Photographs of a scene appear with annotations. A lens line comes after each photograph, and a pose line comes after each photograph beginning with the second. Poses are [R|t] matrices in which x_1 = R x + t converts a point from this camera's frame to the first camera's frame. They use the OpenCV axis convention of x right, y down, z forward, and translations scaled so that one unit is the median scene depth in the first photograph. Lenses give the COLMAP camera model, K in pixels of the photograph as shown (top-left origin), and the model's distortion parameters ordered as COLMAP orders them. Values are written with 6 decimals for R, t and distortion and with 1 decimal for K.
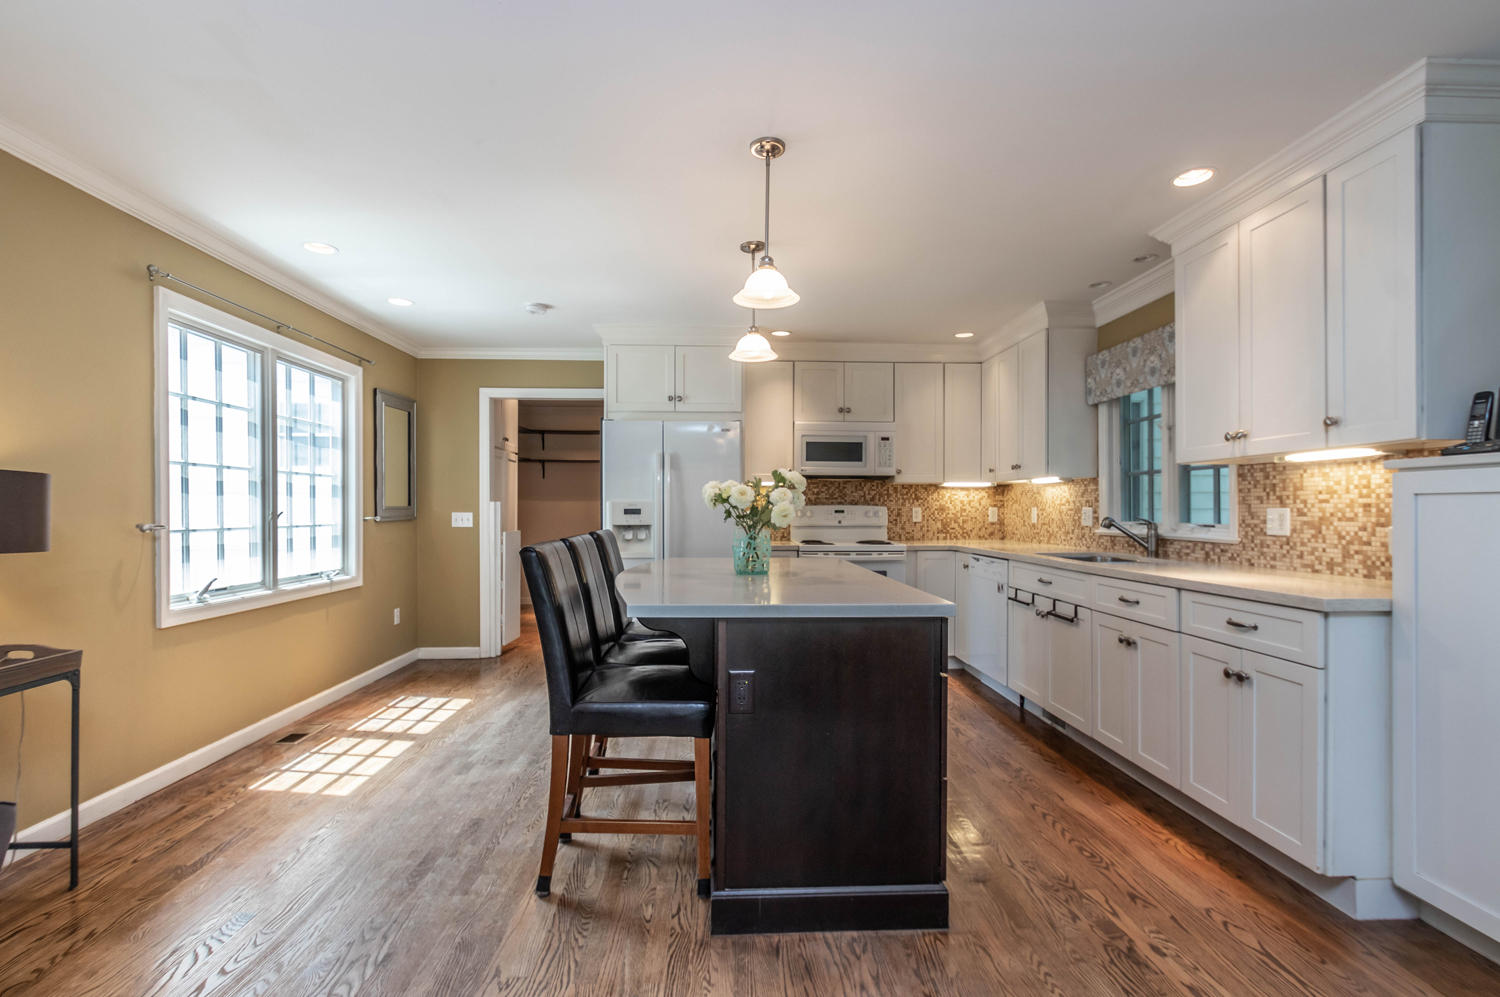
lens RADIAL K [[712.2, 0, 740.5], [0, 712.2, 511.8], [0, 0, 1]] dist [0.000163, -0.001542]
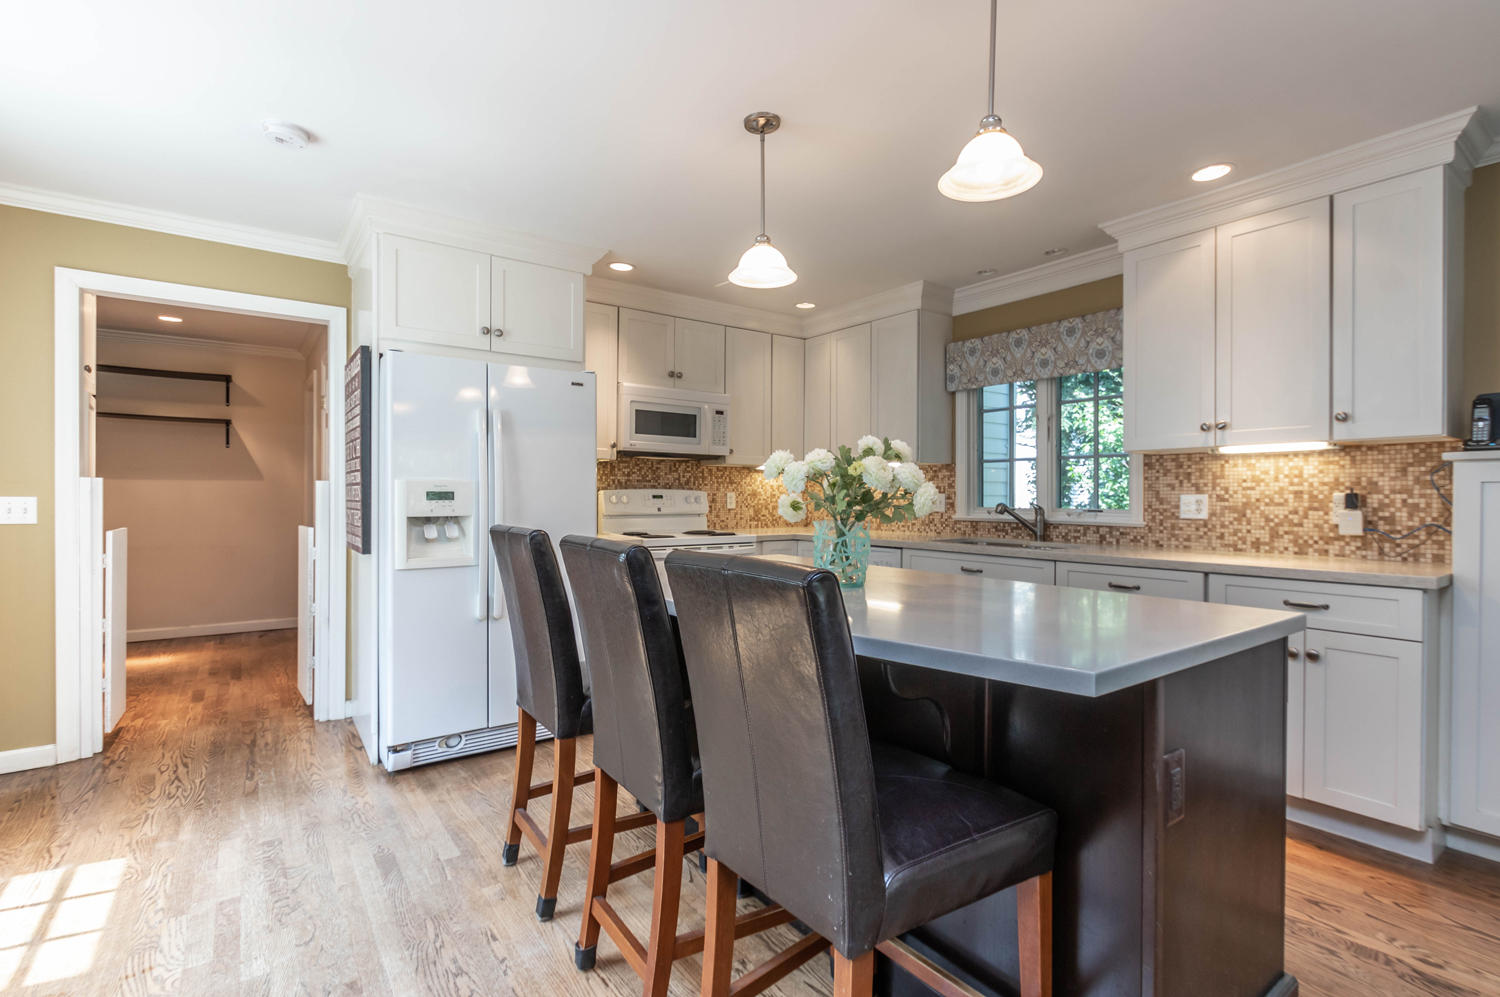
lens RADIAL K [[712.2, 0, 790.3], [0, 712.2, 501.0], [0, 0, 1]] dist [0.000163, -0.001542]
pose [[0.822701, -0.000343, 0.568474, -0.352338], [-0.002153, 0.999991, 0.003720, 0.002028], [-0.568470, -0.004284, 0.822693, 0.388664]]
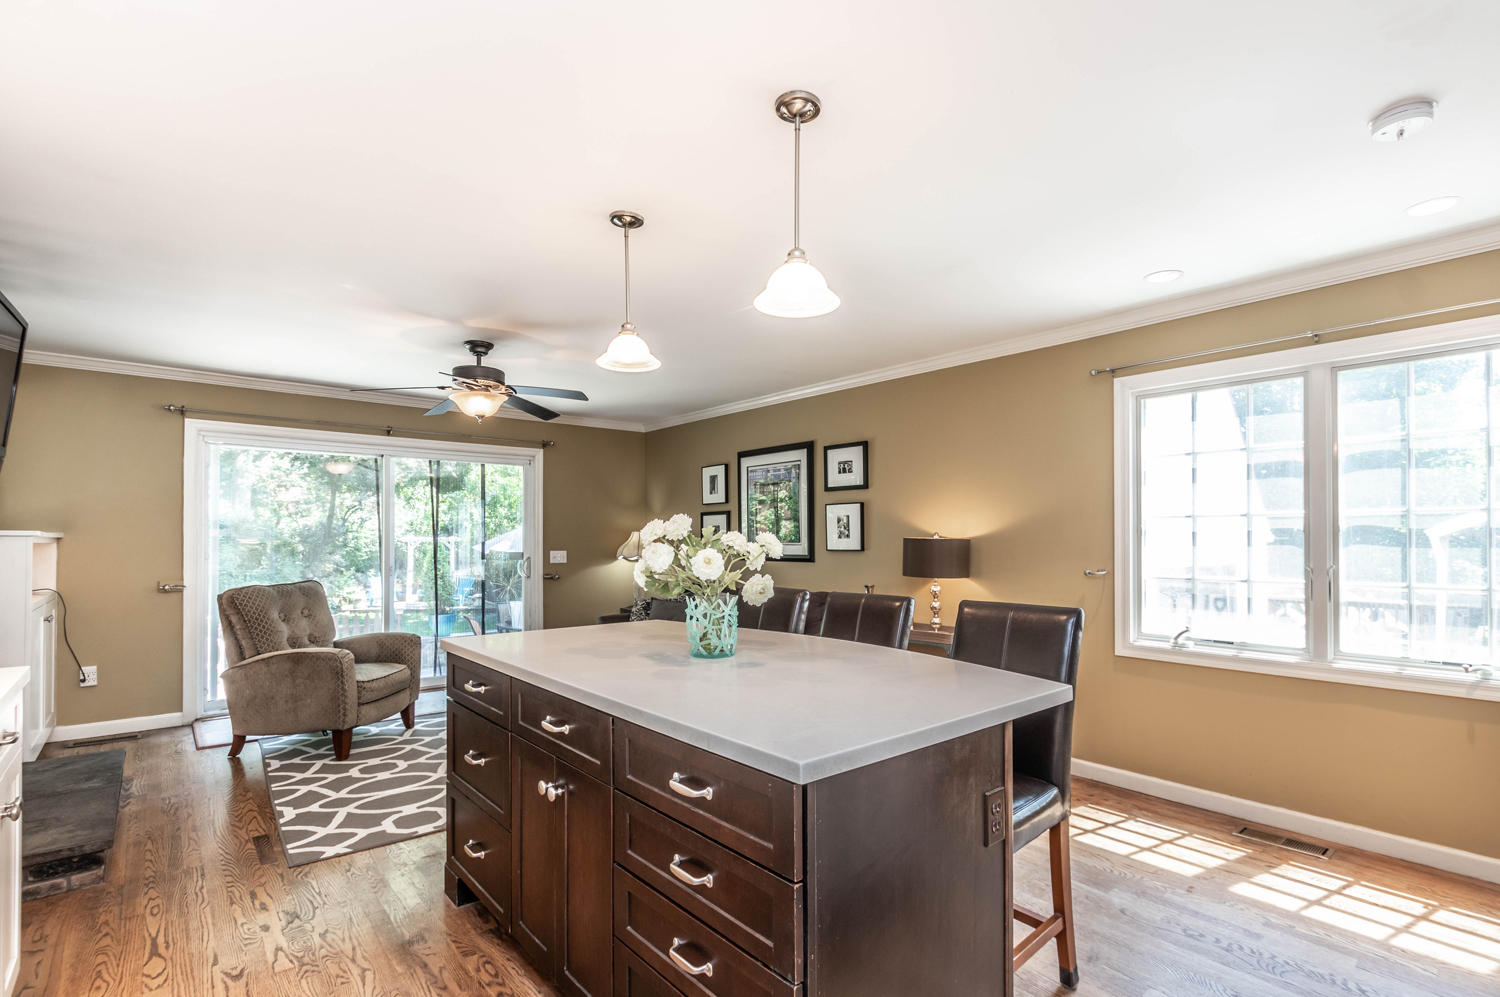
lens RADIAL K [[712.2, 0, 759.5], [0, 712.2, 546.3], [0, 0, 1]] dist [0.000163, -0.001542]
pose [[-0.783598, 0.004076, -0.621255, 0.372102], [-0.003708, 0.999930, 0.011237, -0.030751], [0.621258, 0.011109, -0.783528, 1.362839]]
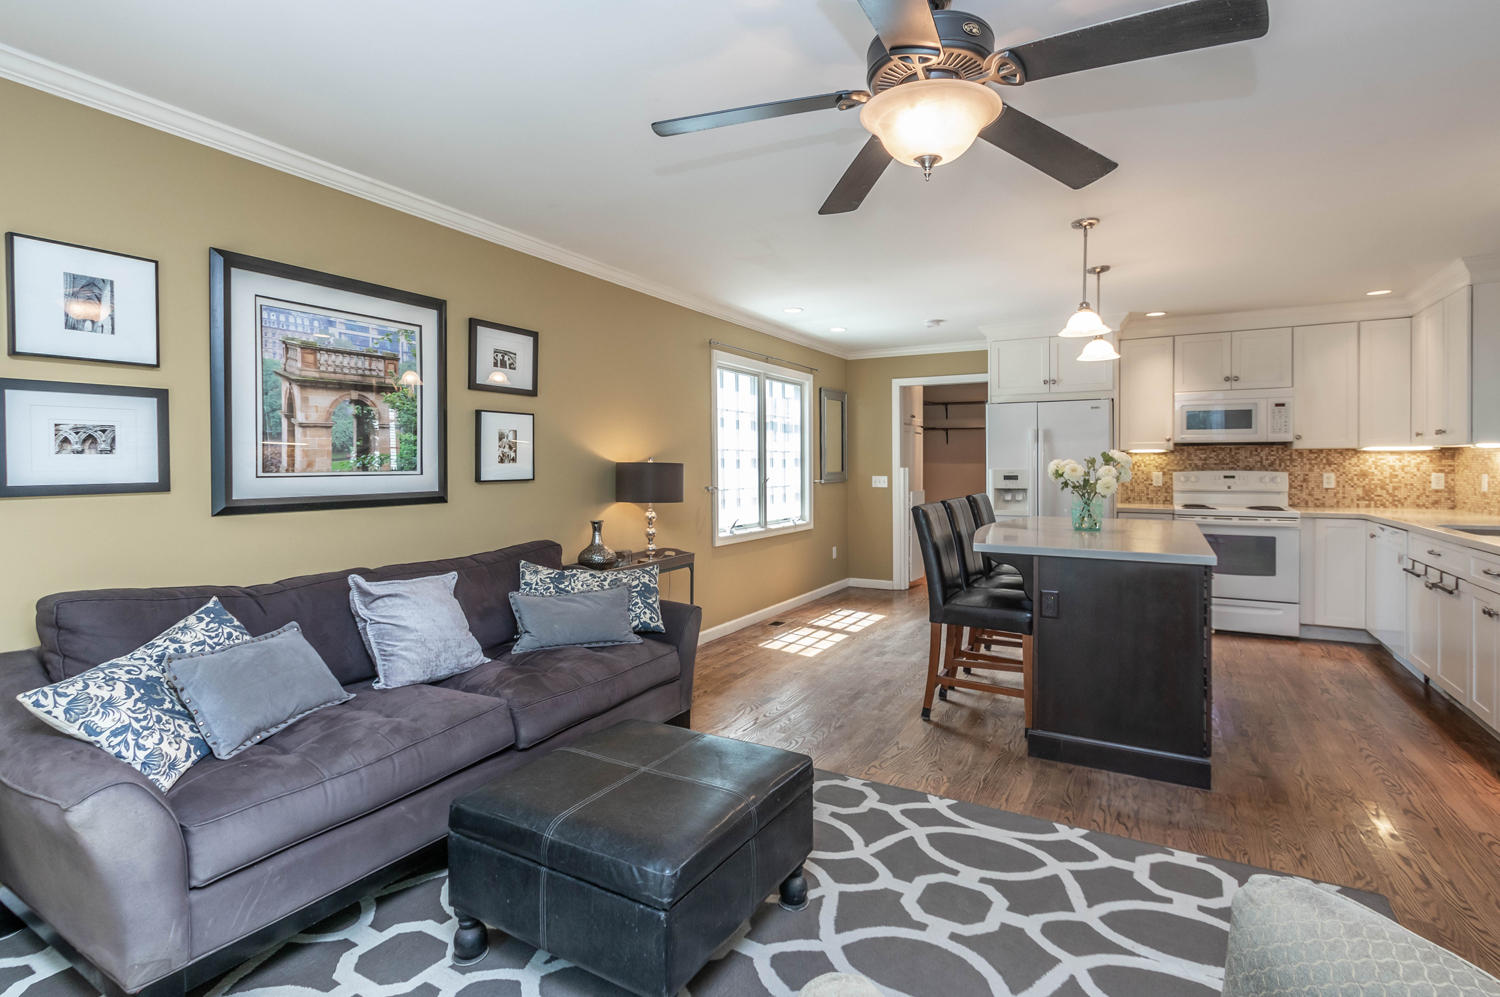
lens RADIAL K [[712.2, 0, 760.7], [0, 712.2, 466.2], [0, 0, 1]] dist [0.000163, -0.001542]
pose [[0.857986, -0.001607, -0.513670, 0.148004], [0.000791, 0.999998, -0.001808, -0.024737], [0.513672, 0.001145, 0.857986, -0.370388]]
